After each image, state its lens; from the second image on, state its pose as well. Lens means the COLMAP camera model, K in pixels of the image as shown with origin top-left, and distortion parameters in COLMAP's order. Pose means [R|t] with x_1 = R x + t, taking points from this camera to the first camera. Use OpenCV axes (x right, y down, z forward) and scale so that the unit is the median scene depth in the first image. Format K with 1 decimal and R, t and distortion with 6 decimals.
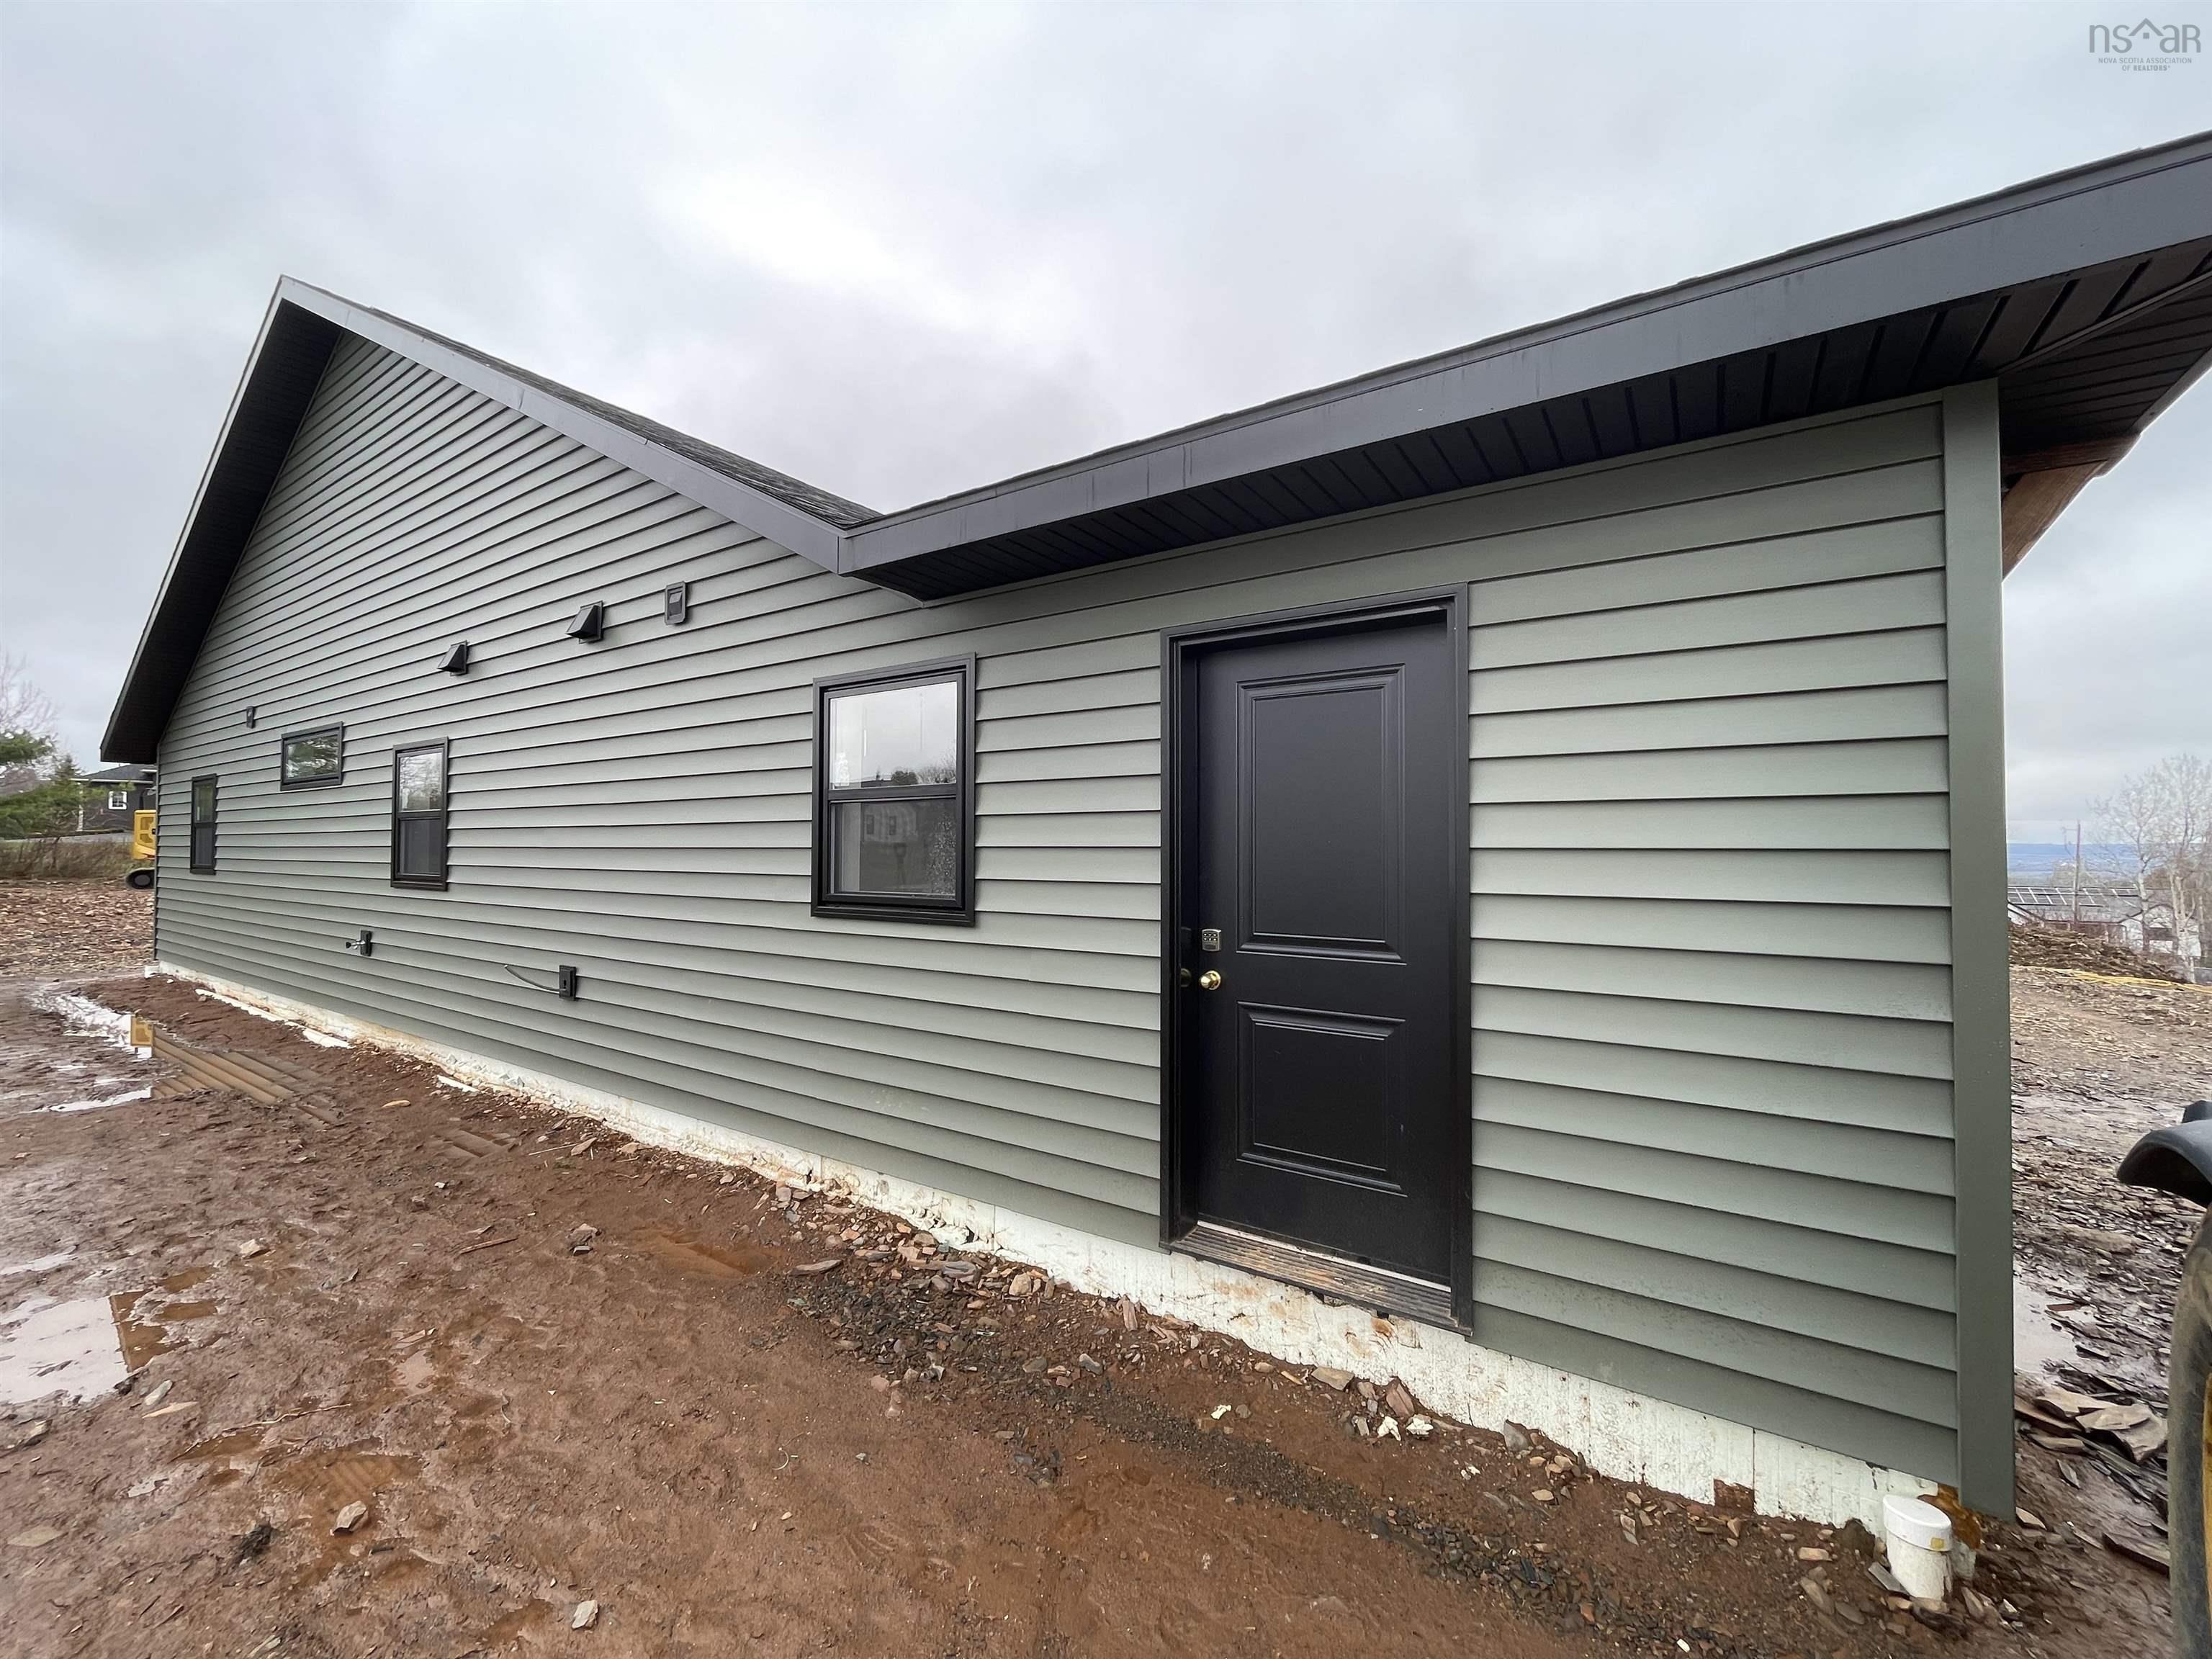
lens RADIAL K [[897.6, 0, 1106.0], [0, 897.6, 829.5], [0, 0, 1]] dist [-0.001466, -0.000252]
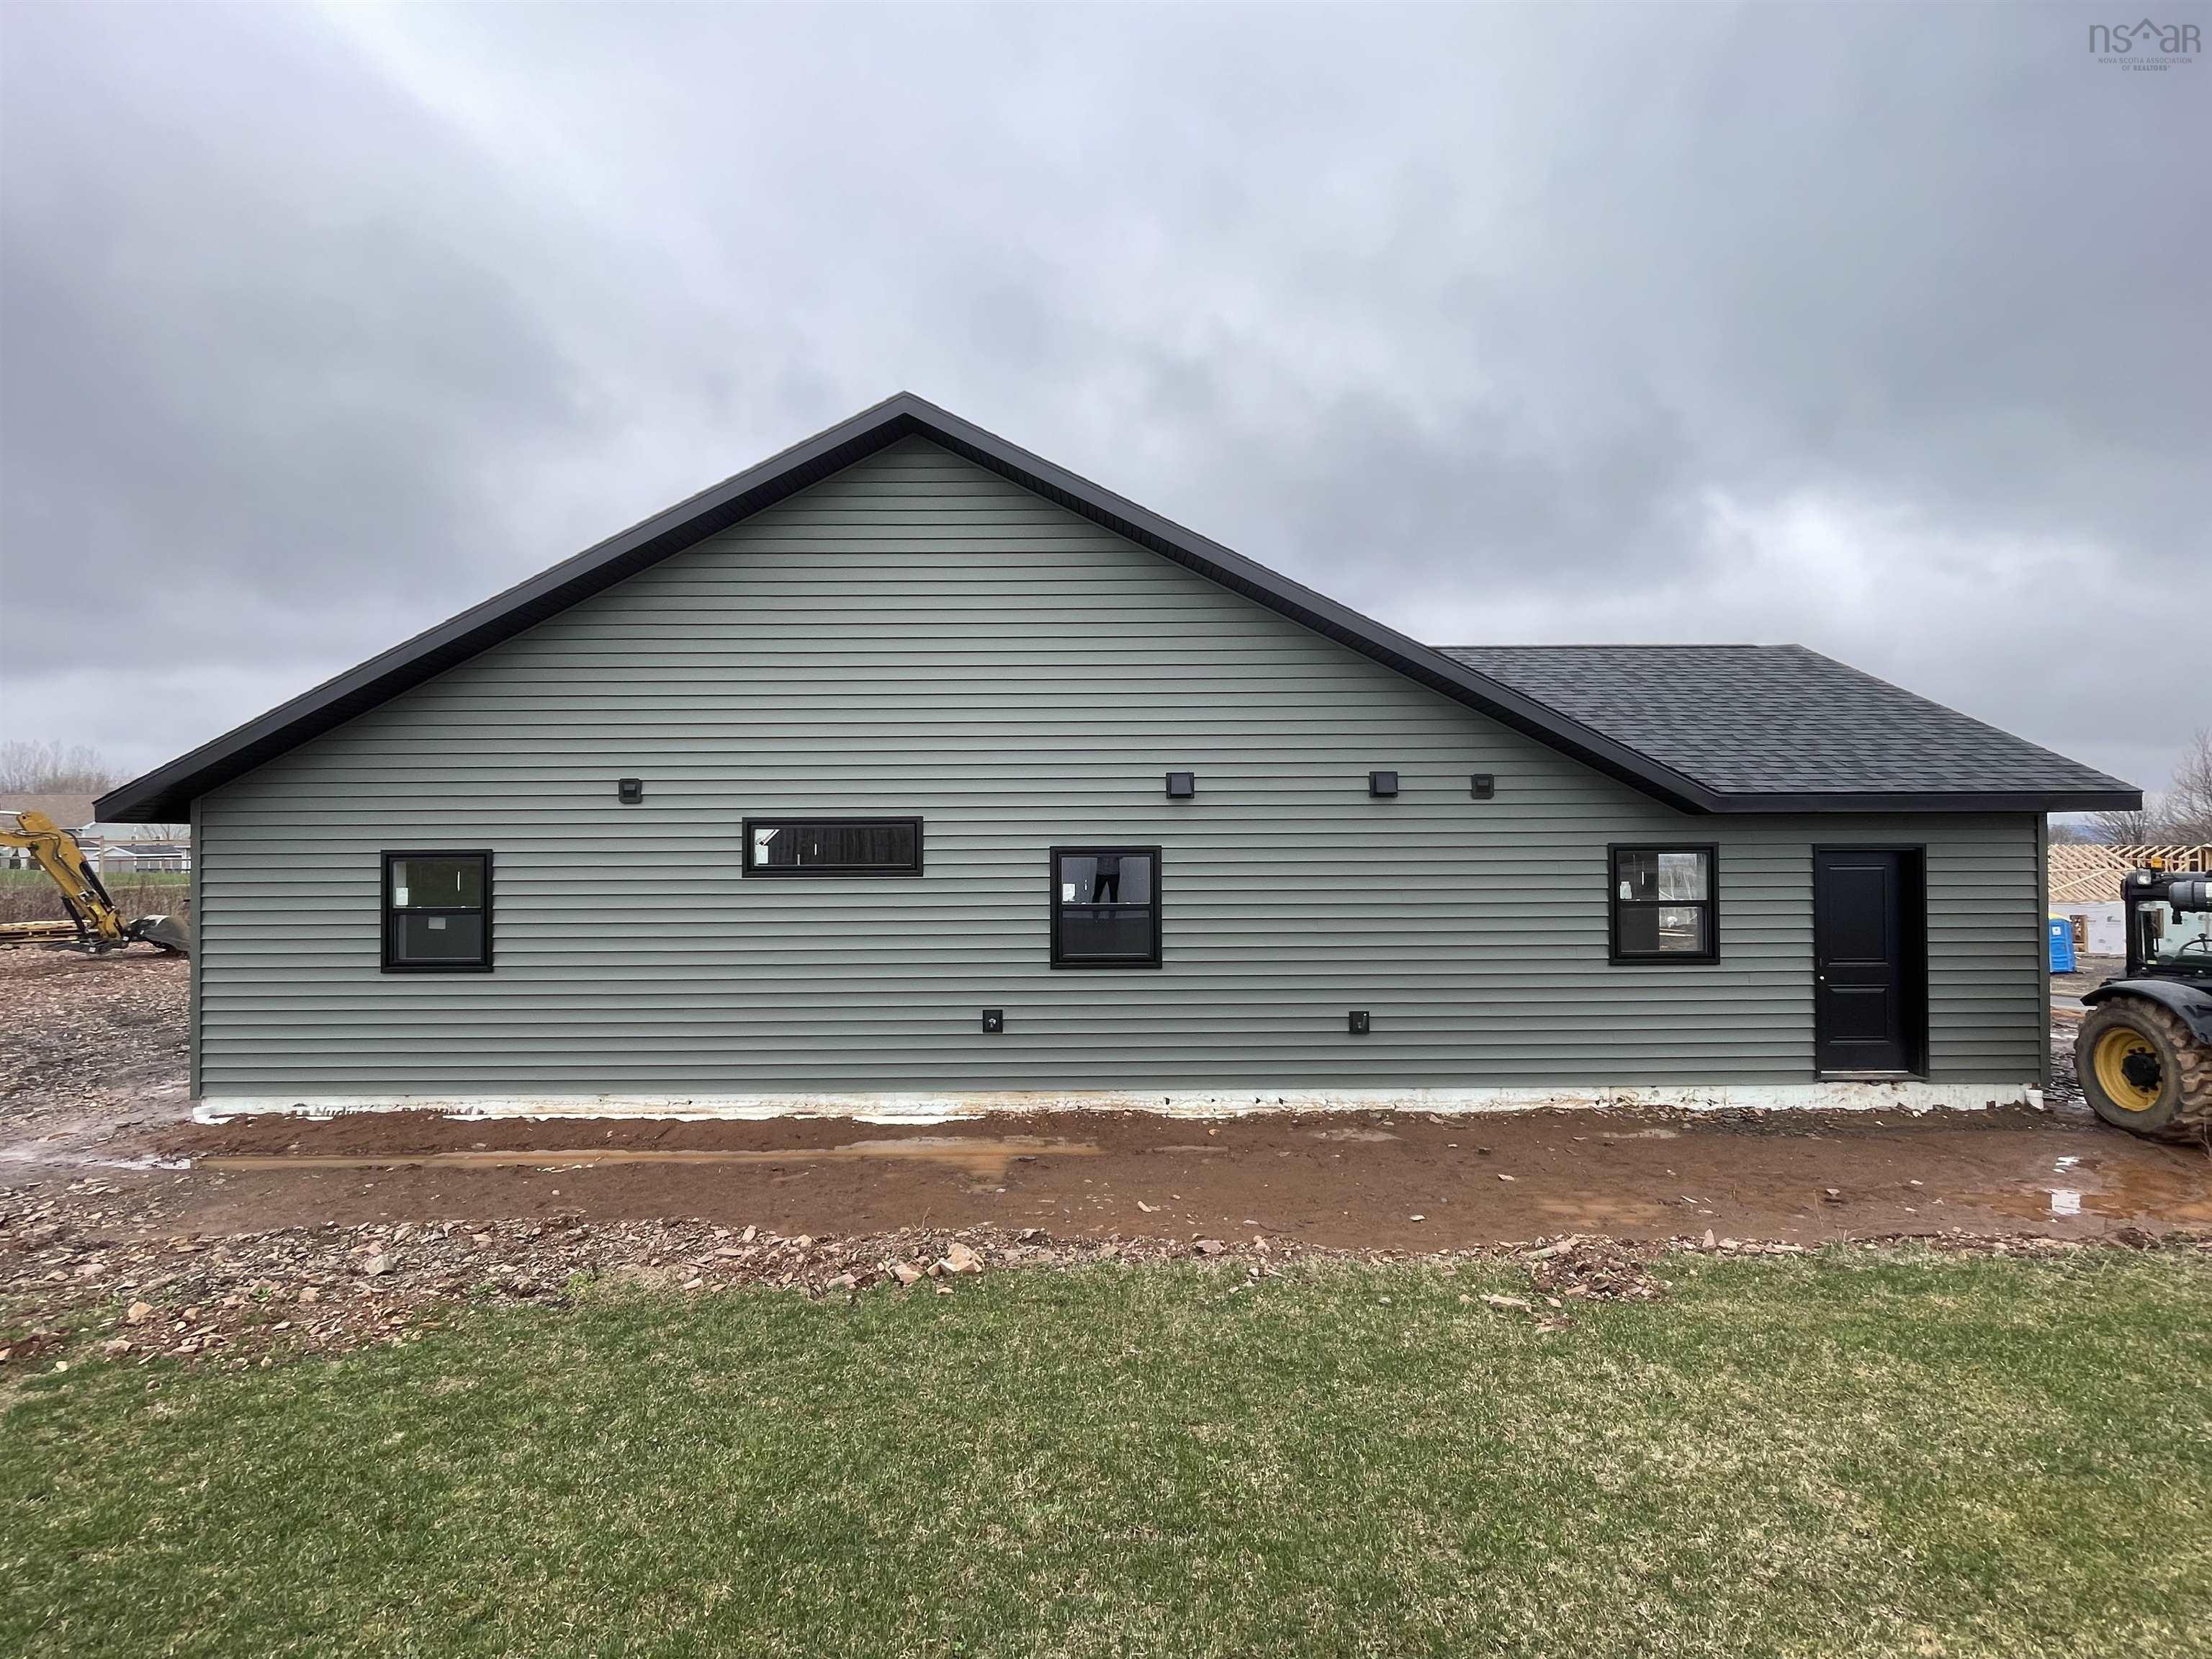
lens RADIAL K [[984.1, 0, 1106.0], [0, 984.1, 829.5], [0, 0, 1]] dist [-0.002139, 0.000623]
pose [[0.829460, 0.011711, 0.558443, -3.031759], [-0.001999, 0.999836, -0.017998, -0.195366], [-0.558562, 0.013812, 0.829348, -0.211143]]
